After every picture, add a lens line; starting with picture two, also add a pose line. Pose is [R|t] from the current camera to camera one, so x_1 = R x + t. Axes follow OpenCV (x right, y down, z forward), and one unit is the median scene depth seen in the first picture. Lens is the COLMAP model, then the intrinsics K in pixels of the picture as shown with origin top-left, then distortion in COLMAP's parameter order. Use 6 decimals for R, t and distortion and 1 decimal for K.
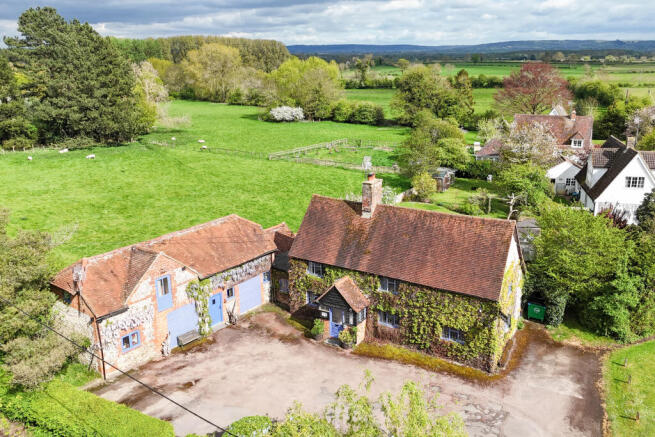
lens RADIAL K [[542.2, 0, 328.2], [0, 542.2, 220.5], [0, 0, 1]] dist [0.037712, -0.006344]
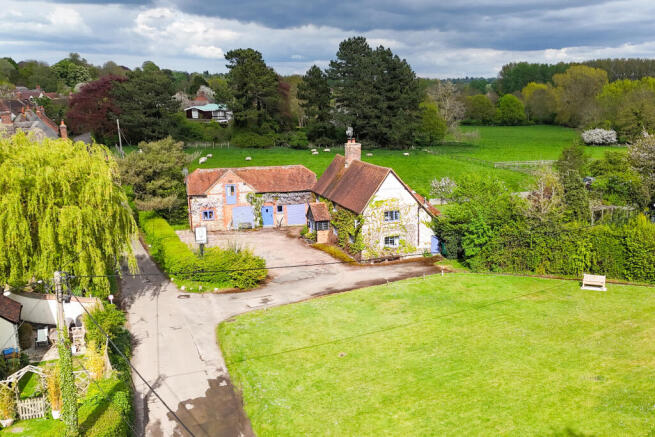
lens RADIAL K [[542.2, 0, 330.6], [0, 542.2, 219.7], [0, 0, 1]] dist [0.037712, -0.006344]
pose [[0.826158, 0.144572, -0.544575, 0.837597], [-0.165819, 0.986103, 0.010228, 0.123425], [0.538485, 0.081851, 0.838650, -0.282790]]
